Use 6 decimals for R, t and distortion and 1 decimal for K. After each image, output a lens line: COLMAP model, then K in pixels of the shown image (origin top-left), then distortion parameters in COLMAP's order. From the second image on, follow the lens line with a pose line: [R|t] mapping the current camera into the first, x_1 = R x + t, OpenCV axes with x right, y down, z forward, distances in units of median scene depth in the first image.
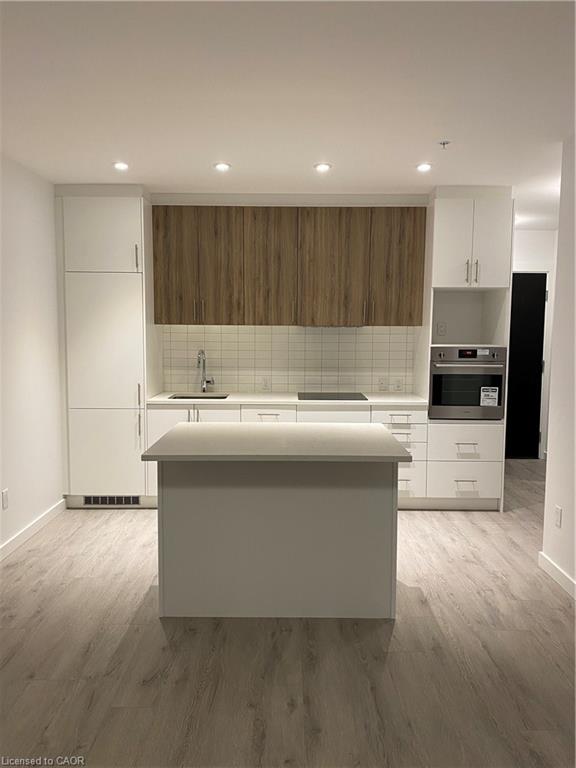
lens RADIAL K [[587.1, 0, 285.4], [0, 587.1, 381.1], [0, 0, 1]] dist [-0.029546, 0.016141]
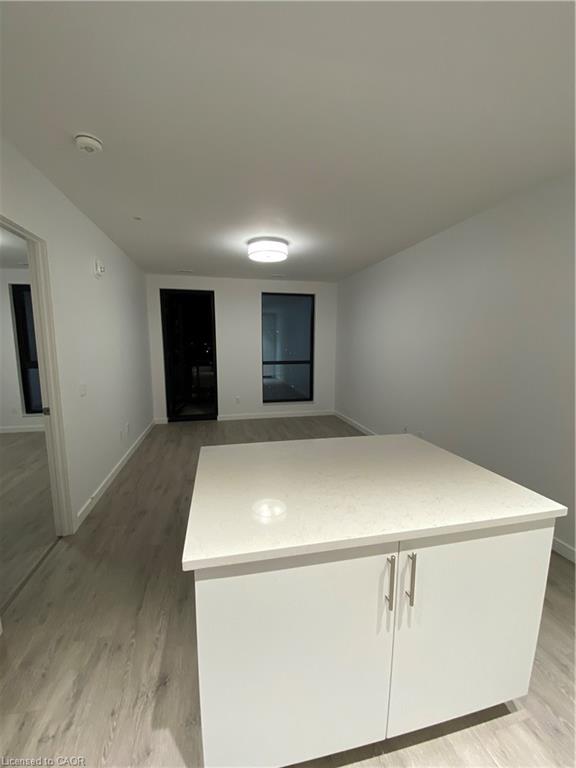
lens RADIAL K [[312.9, 0, 286.5], [0, 312.9, 382.7], [0, 0, 1]] dist [-0.006685, -0.005744]
pose [[-0.974690, 0.019696, -0.222693, 0.161487], [-0.031869, 0.973698, 0.225603, -0.126633], [0.221279, 0.226990, -0.948426, 1.378630]]
